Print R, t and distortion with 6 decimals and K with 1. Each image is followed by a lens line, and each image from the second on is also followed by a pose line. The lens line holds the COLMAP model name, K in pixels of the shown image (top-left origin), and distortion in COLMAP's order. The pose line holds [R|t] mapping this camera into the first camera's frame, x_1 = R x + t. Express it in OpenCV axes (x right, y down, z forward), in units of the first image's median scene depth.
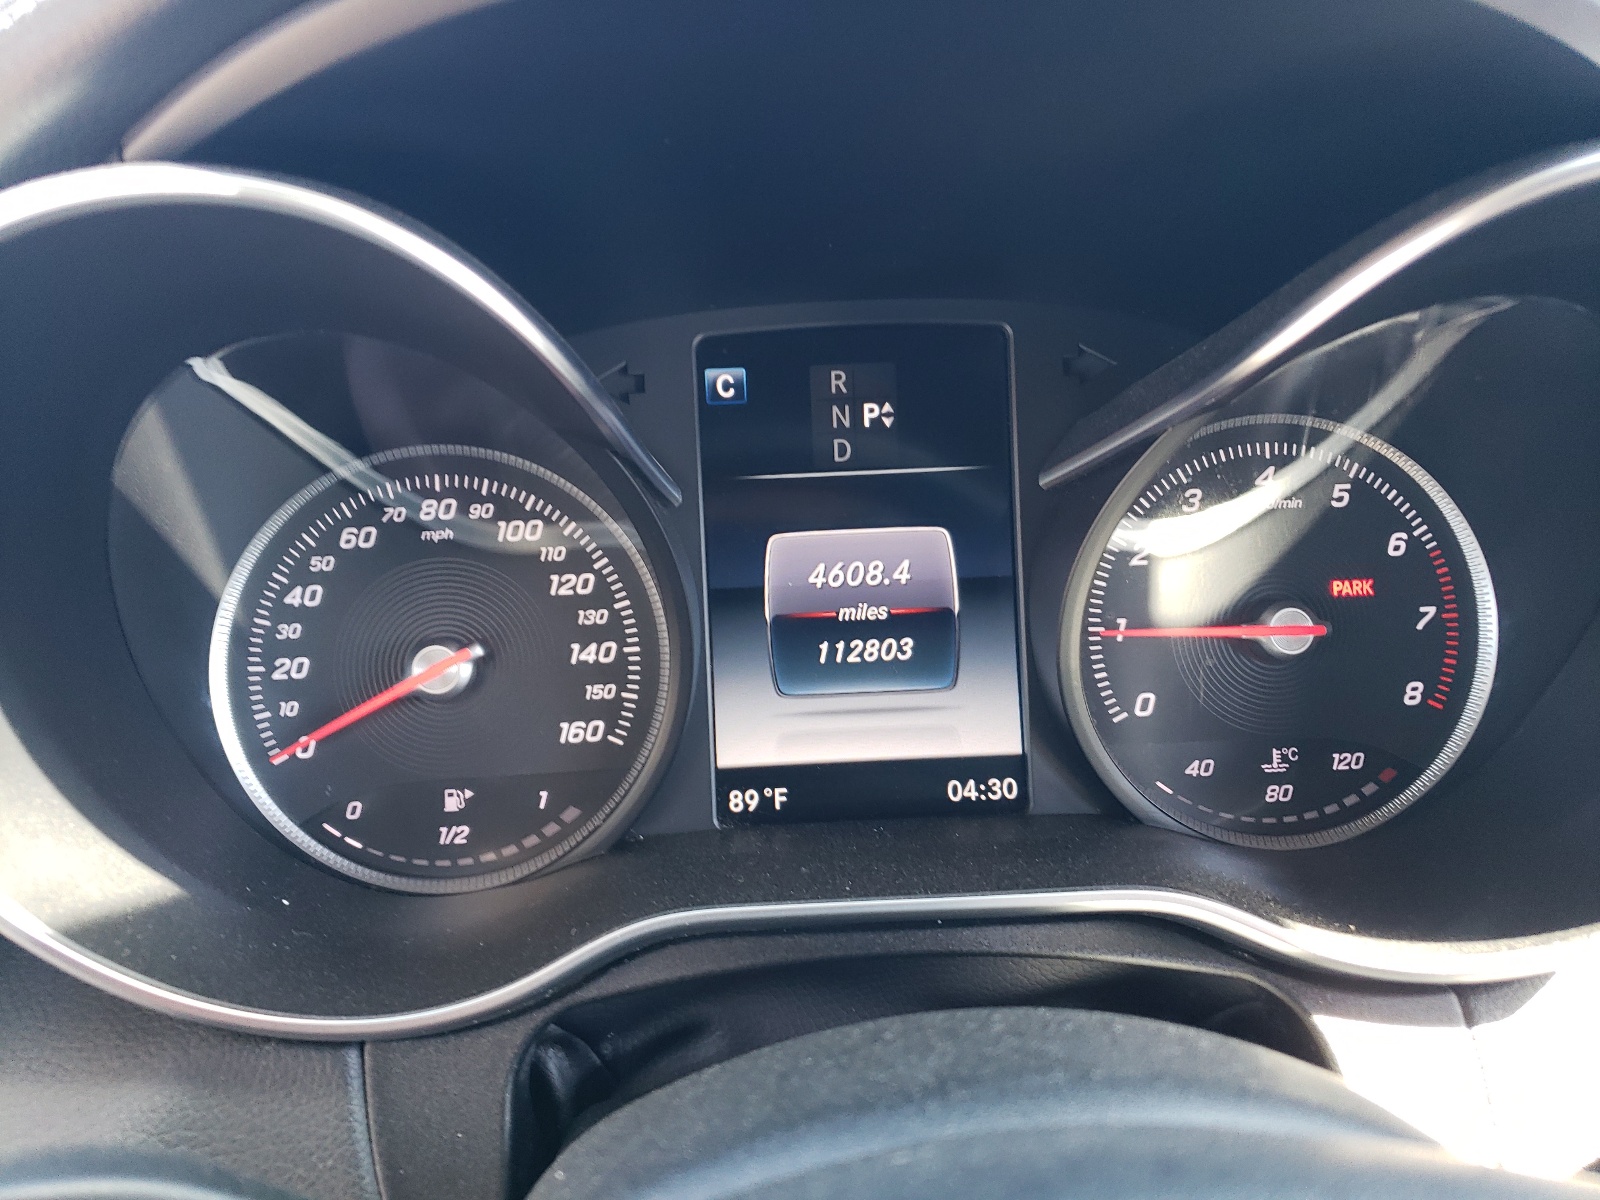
lens RADIAL K [[1213.6, 0, 797.9], [0, 1213.6, 599.3], [0, 0, 1]] dist [0.003867, -0.000839]
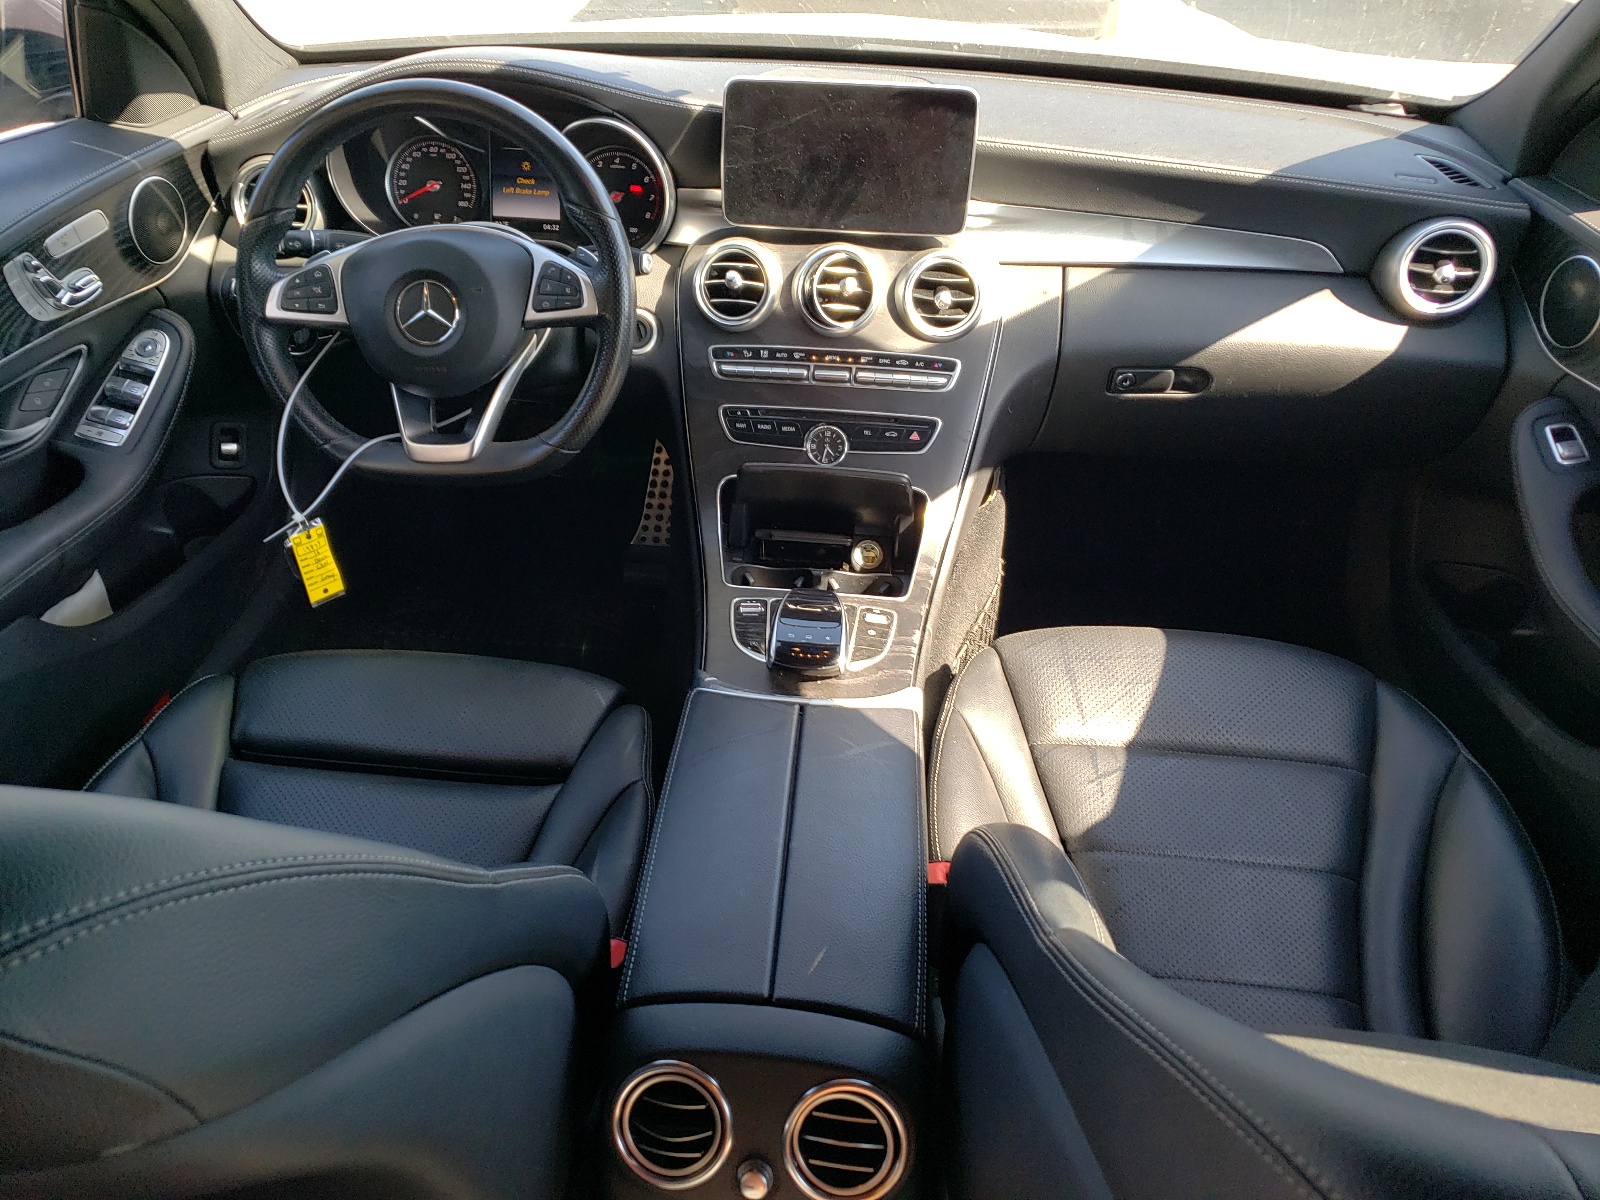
lens RADIAL K [[1213.6, 0, 802.5], [0, 1213.6, 600.1], [0, 0, 1]] dist [0.003867, -0.000839]
pose [[0.988455, 0.129556, -0.078557, 1.652276], [-0.100058, 0.947515, 0.303651, 0.006146], [0.113774, -0.292285, 0.949539, -3.672133]]
